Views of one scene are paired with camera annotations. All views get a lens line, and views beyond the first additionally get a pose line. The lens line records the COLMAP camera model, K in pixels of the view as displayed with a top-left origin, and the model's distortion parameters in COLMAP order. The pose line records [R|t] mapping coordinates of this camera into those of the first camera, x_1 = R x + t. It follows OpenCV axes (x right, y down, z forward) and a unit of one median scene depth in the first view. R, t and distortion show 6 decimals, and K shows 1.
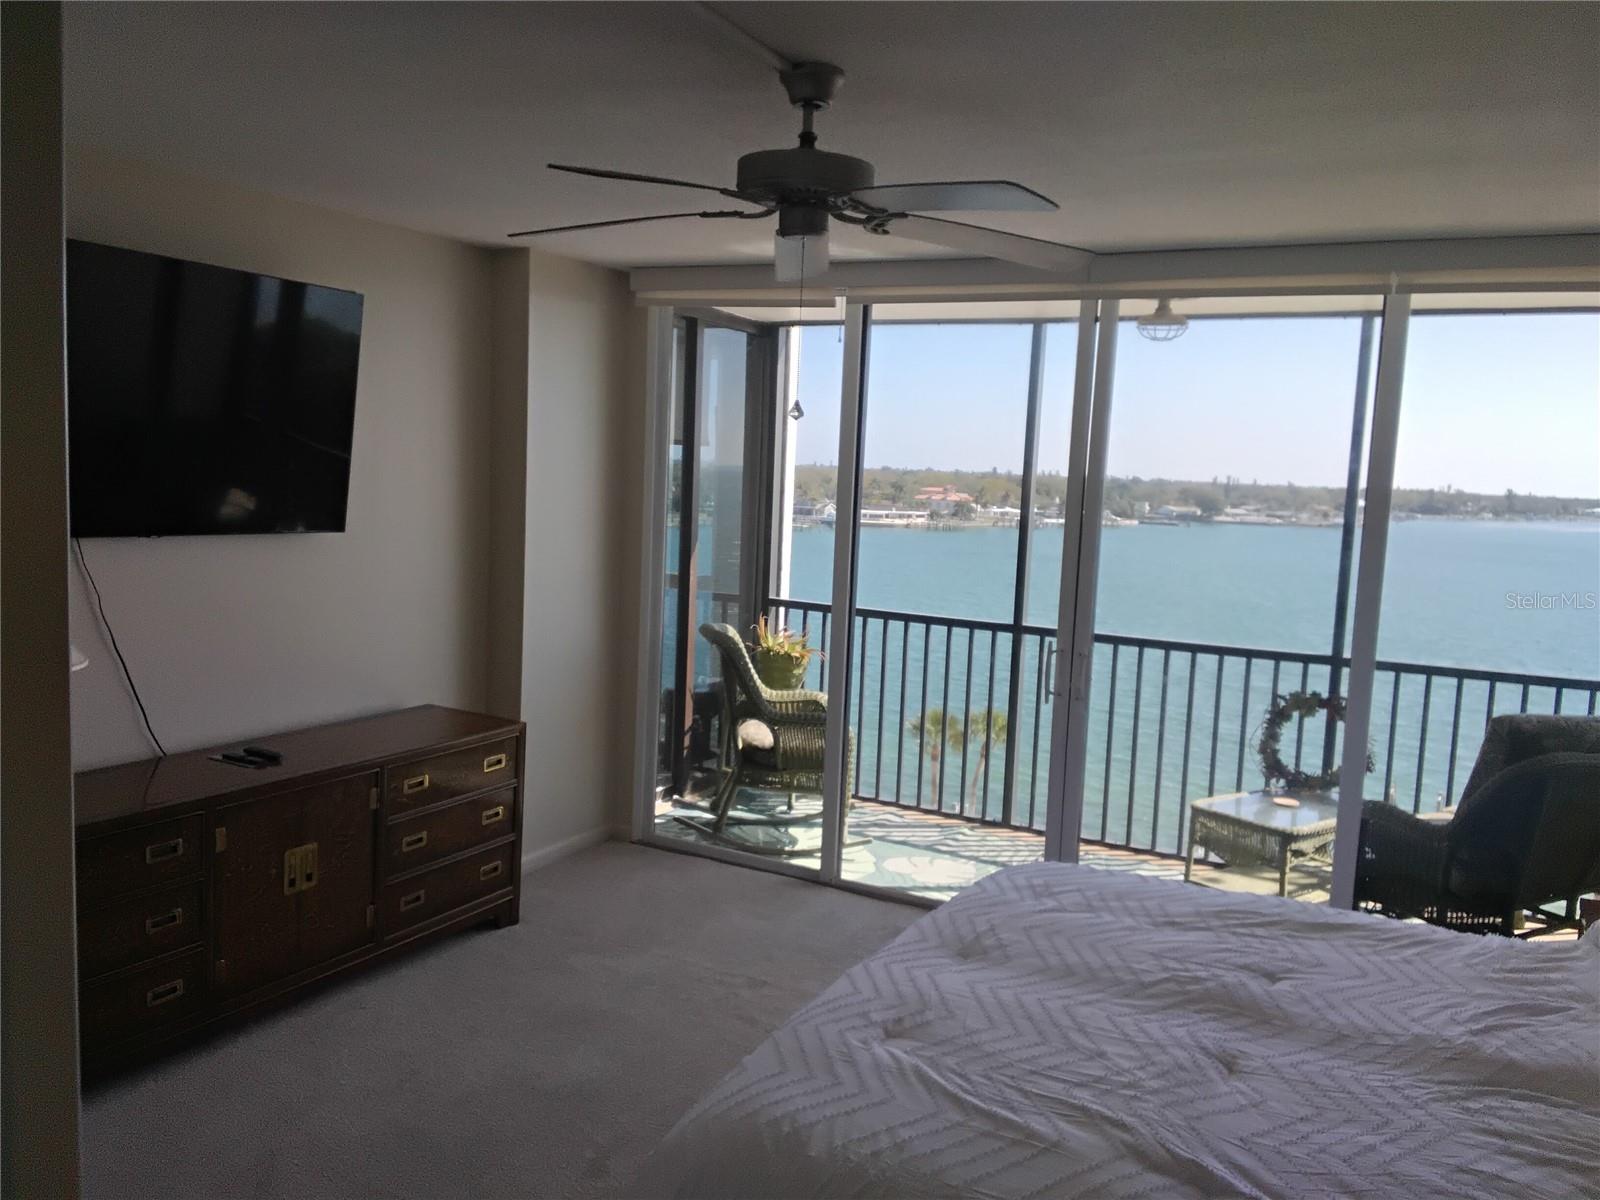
lens RADIAL K [[1270.0, 0, 790.5], [0, 1270.0, 599.2], [0, 0, 1]] dist [0.106664, -0.162921]
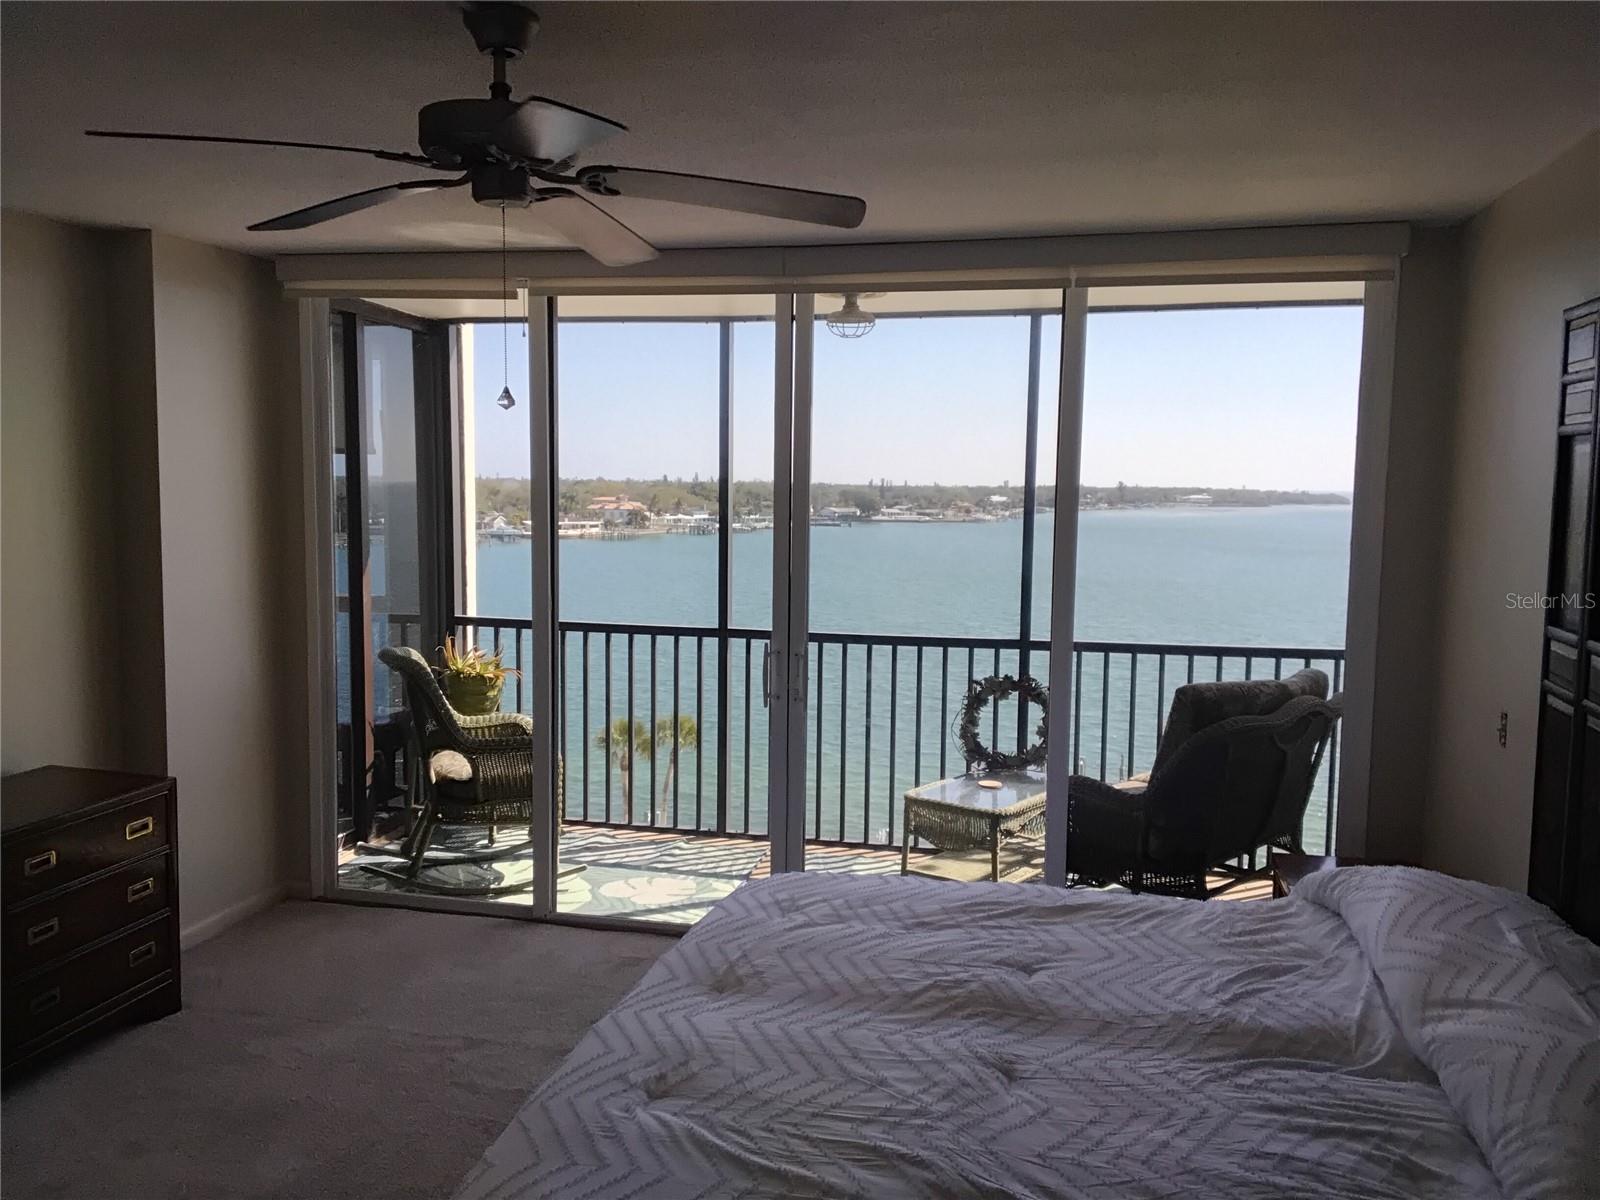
lens RADIAL K [[1270.0, 0, 793.8], [0, 1270.0, 591.5], [0, 0, 1]] dist [0.106664, -0.162921]
pose [[0.966345, -0.053613, 0.251599, -0.014452], [0.056830, 0.998369, -0.005533, 0.000233], [-0.250892, 0.019645, 0.967816, 0.044000]]
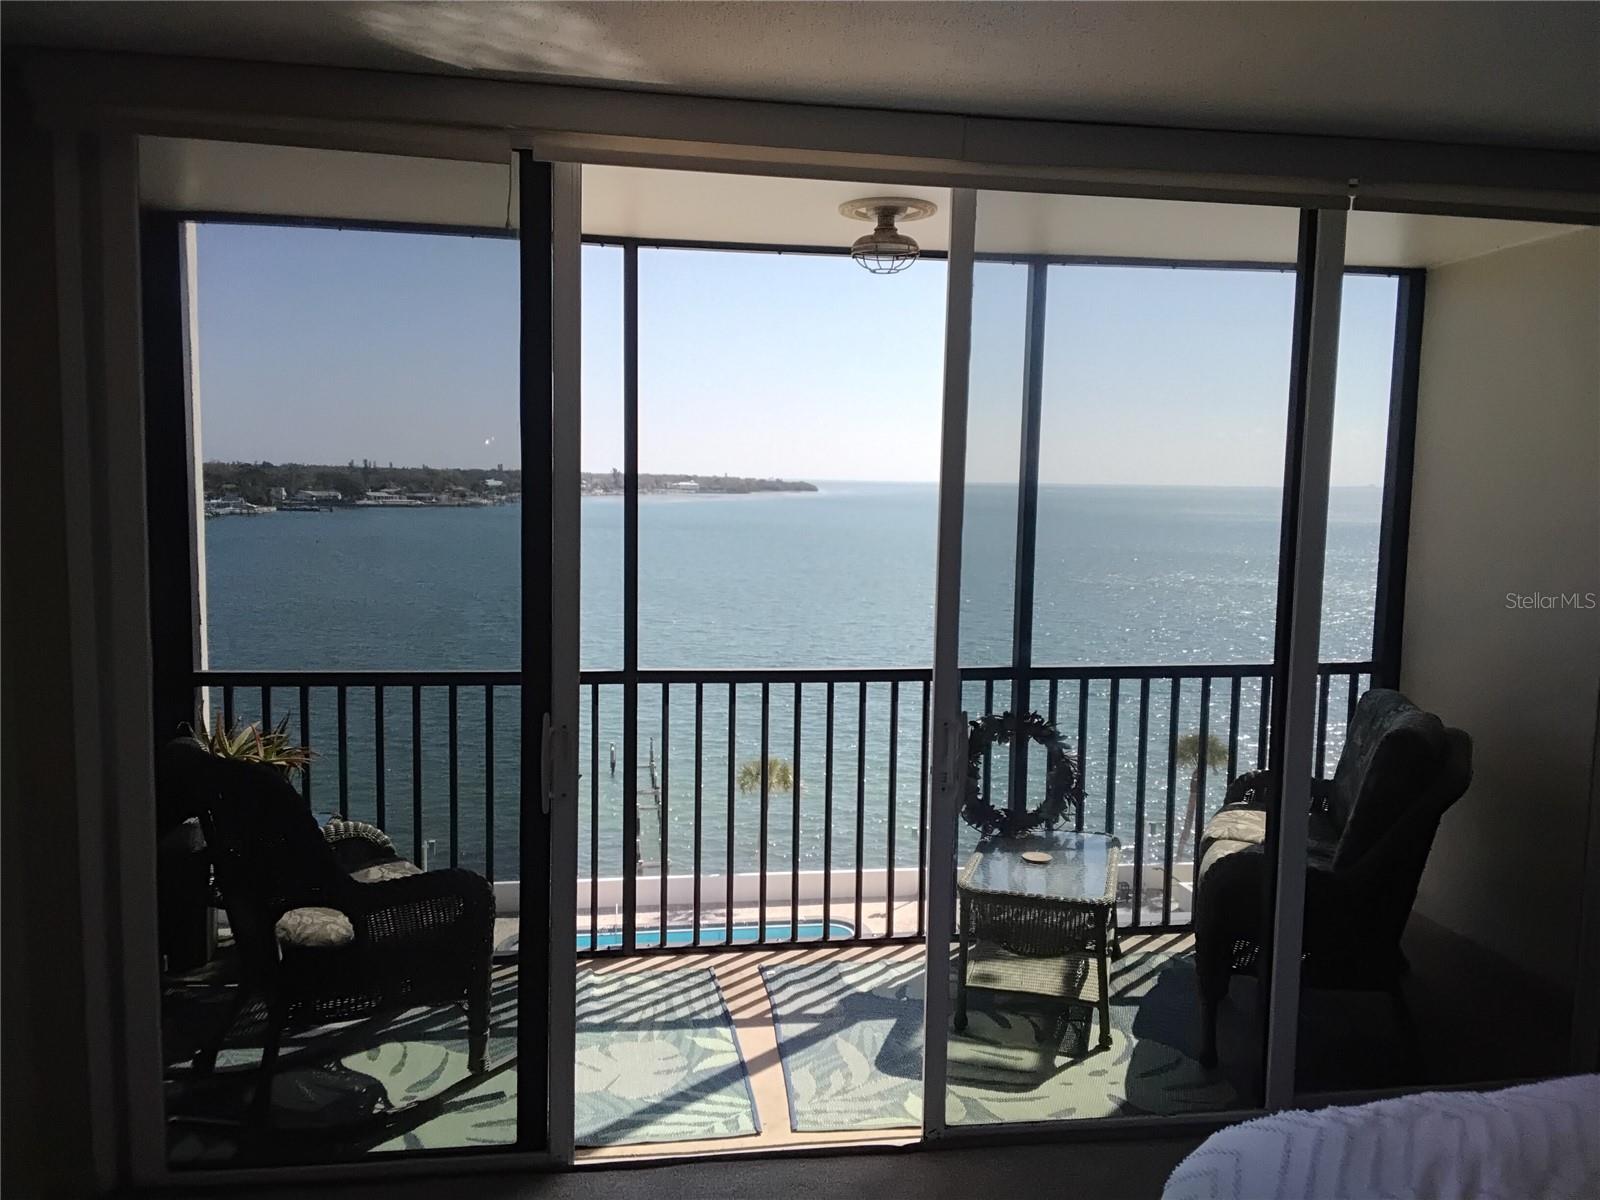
lens RADIAL K [[1270.0, 0, 807.1], [0, 1270.0, 610.8], [0, 0, 1]] dist [0.106664, -0.162921]
pose [[0.791207, -0.092743, 0.604475, -0.185459], [0.079483, 0.995645, 0.048722, -0.043763], [-0.606361, 0.009496, 0.795133, 0.413946]]
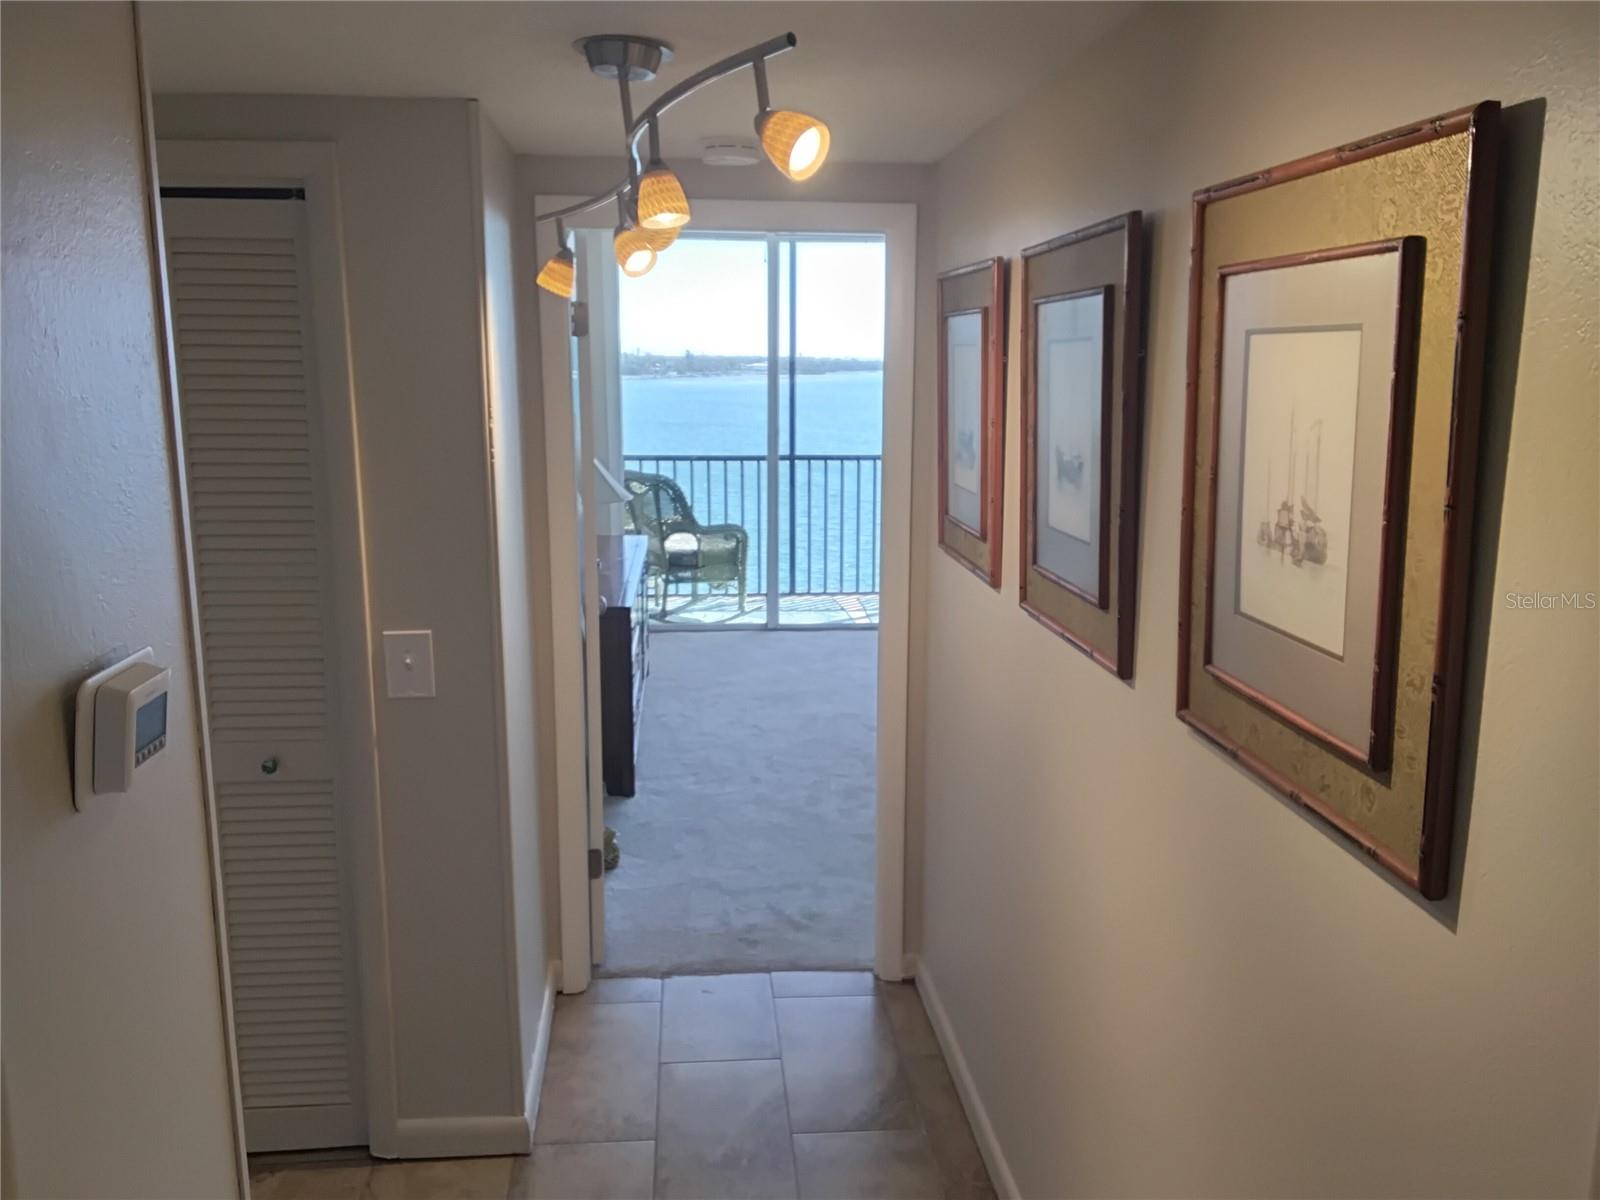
lens RADIAL K [[1275.4, 0, 814.9], [0, 1275.4, 606.5], [0, 0, 1]] dist [0.007365, -0.000983]
pose [[0.821203, -0.148694, 0.550923, -0.686610], [0.090313, 0.987152, 0.131812, 0.001807], [-0.563444, -0.058489, 0.824081, -0.241027]]
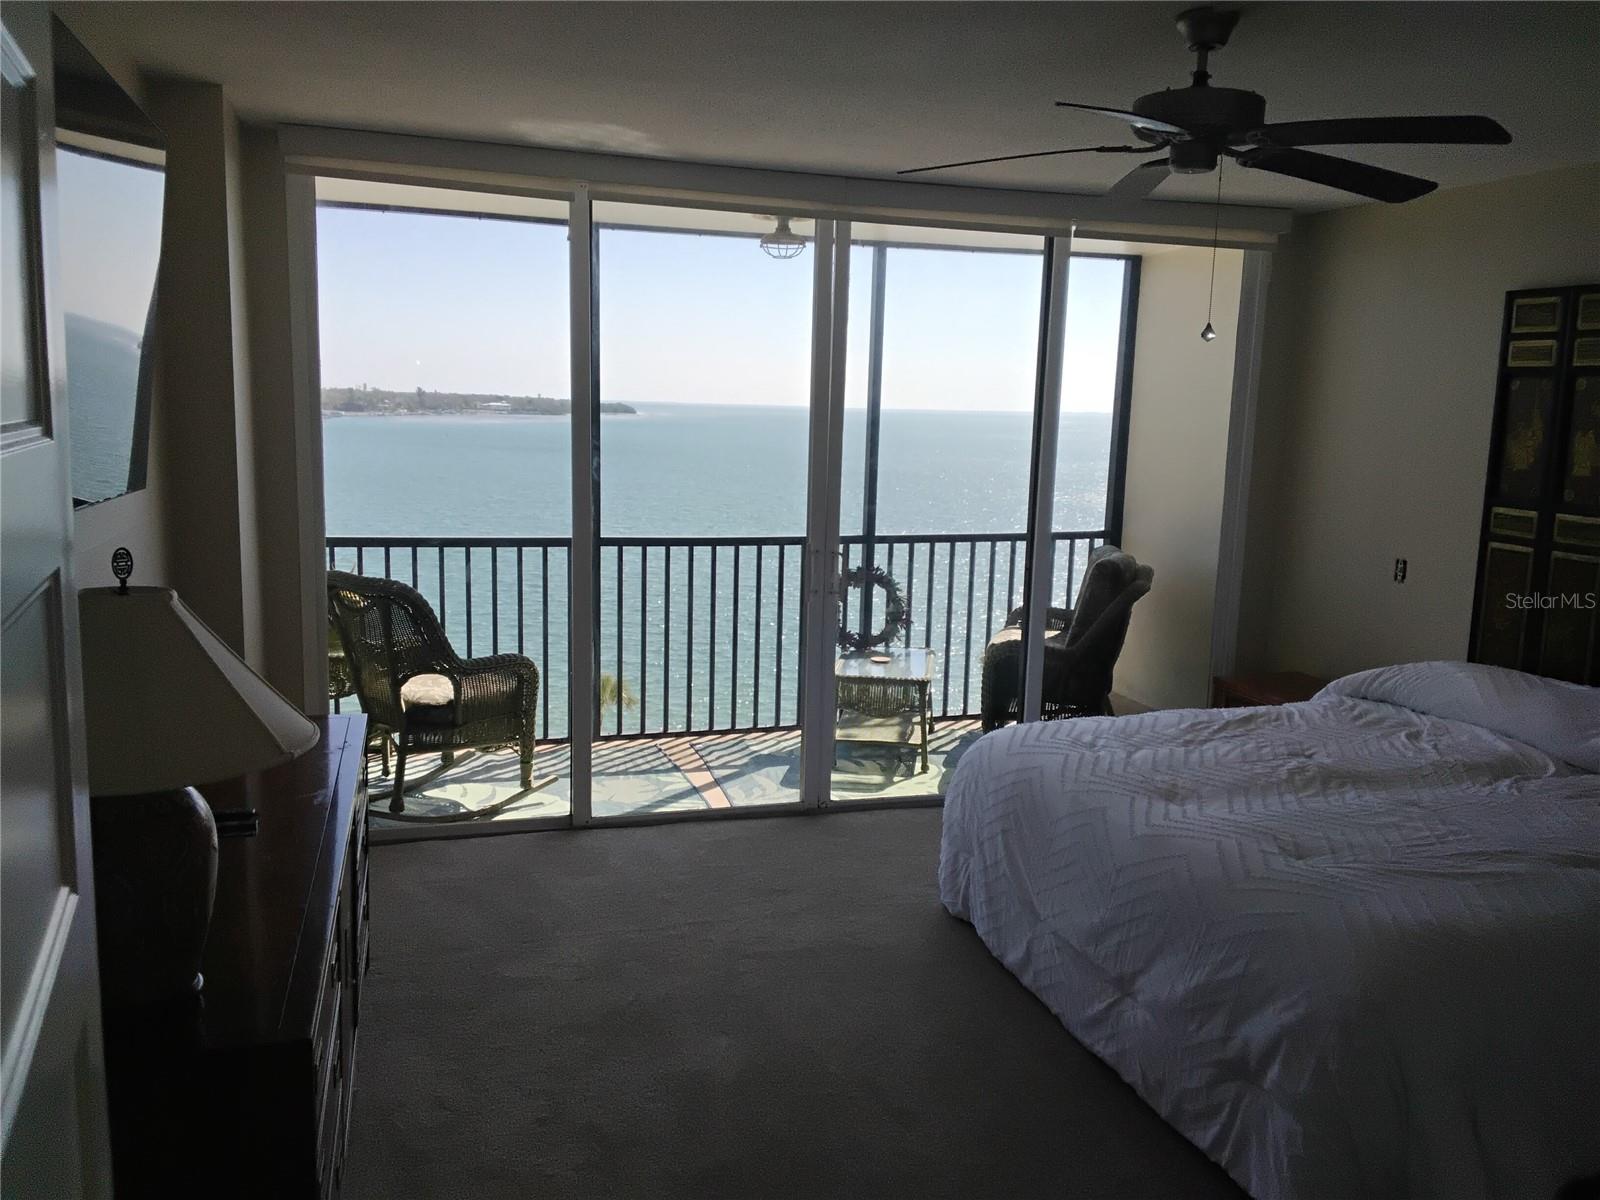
lens RADIAL K [[1270.0, 0, 806.2], [0, 1270.0, 611.0], [0, 0, 1]] dist [0.106664, -0.162921]
pose [[0.698525, -0.141151, 0.701526, -0.451188], [0.080329, 0.989624, 0.119132, -0.031602], [-0.711062, -0.026864, 0.702616, 0.202274]]
